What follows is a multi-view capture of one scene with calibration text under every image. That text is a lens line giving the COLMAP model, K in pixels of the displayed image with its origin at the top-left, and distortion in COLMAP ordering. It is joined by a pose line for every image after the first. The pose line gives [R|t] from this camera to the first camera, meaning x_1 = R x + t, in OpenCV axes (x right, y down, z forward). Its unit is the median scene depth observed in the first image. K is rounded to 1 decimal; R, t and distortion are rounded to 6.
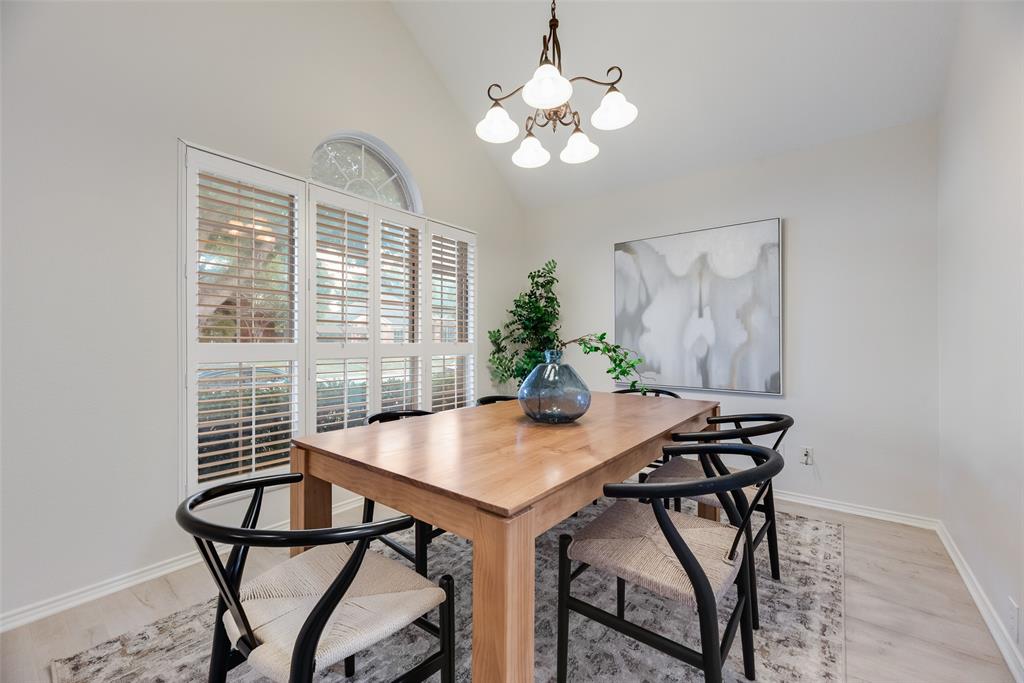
lens RADIAL K [[413.4, 0, 514.1], [0, 413.4, 342.9], [0, 0, 1]] dist [-0.000526, -0.000031]
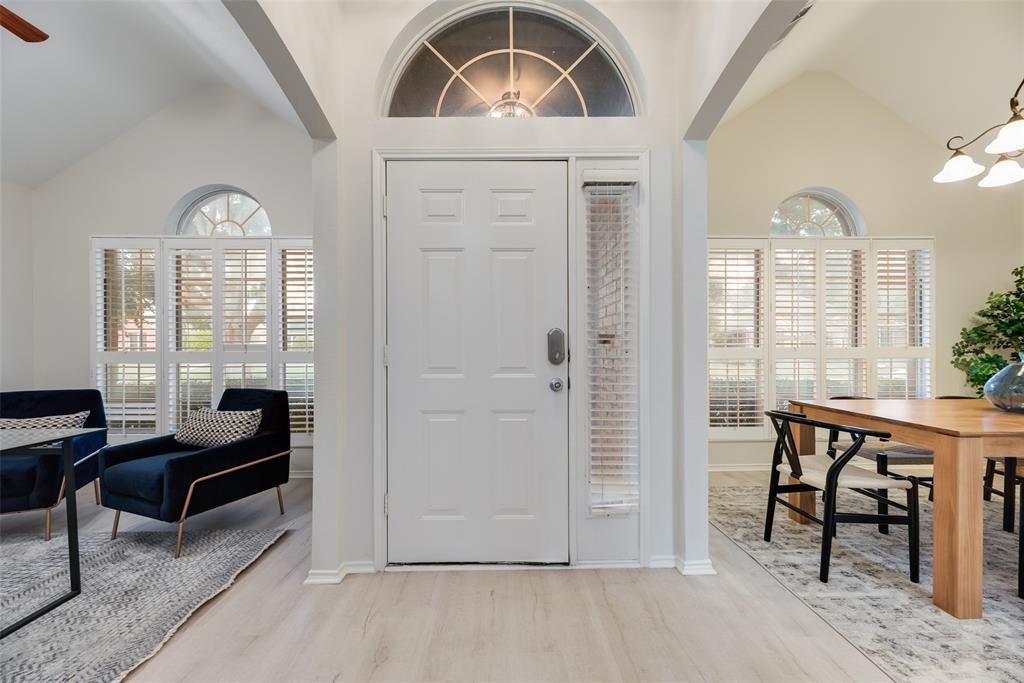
lens RADIAL K [[407.7, 0, 510.2], [0, 407.7, 348.4], [0, 0, 1]] dist [0.001036, 0.000383]
pose [[0.626237, -0.003889, -0.779623, 0.043933], [0.004977, 0.999987, -0.000991, -0.000480], [0.779616, -0.003260, 0.626249, -0.503774]]
